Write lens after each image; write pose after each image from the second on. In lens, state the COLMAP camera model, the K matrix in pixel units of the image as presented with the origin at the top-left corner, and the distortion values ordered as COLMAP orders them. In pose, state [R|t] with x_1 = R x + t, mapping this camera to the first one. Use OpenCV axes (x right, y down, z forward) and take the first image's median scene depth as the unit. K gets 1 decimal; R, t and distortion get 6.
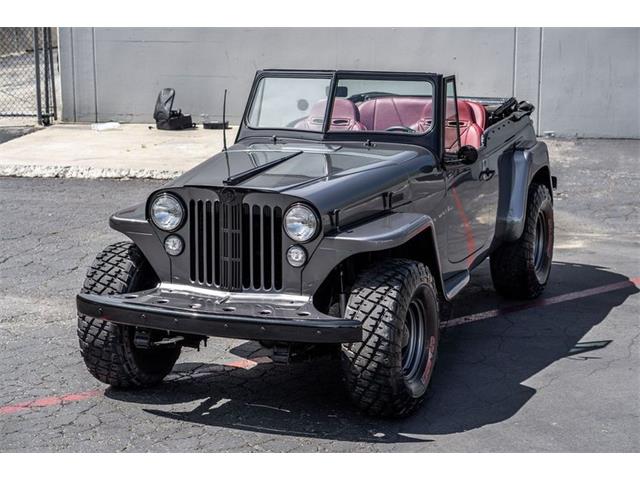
lens RADIAL K [[1382.2, 0, 320.0], [0, 1382.2, 240.0], [0, 0, 1]] dist [0.043586, -0.130456]
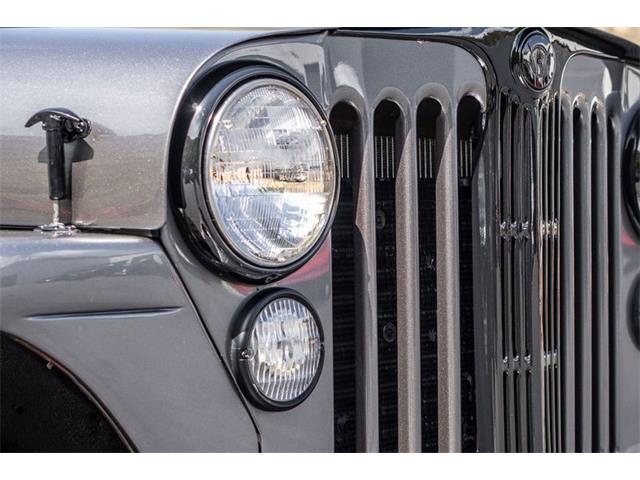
lens RADIAL K [[1382.2, 0, 320.0], [0, 1382.2, 240.0], [0, 0, 1]] dist [0.043586, -0.130456]
pose [[0.353231, -0.032887, 0.934958, -0.279308], [0.191638, 0.980734, -0.037904, -0.002759], [-0.915698, 0.192562, 0.352728, 0.931232]]
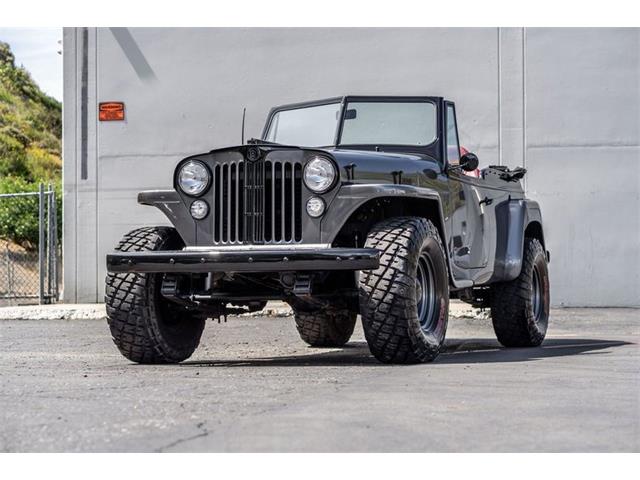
lens RADIAL K [[1382.2, 0, 320.0], [0, 1382.2, 240.0], [0, 0, 1]] dist [0.043586, -0.130456]
pose [[0.999865, -0.000064, 0.016423, -0.030245], [0.003966, 0.971340, -0.237660, 0.282603], [-0.015937, 0.237693, 0.971210, -0.034435]]
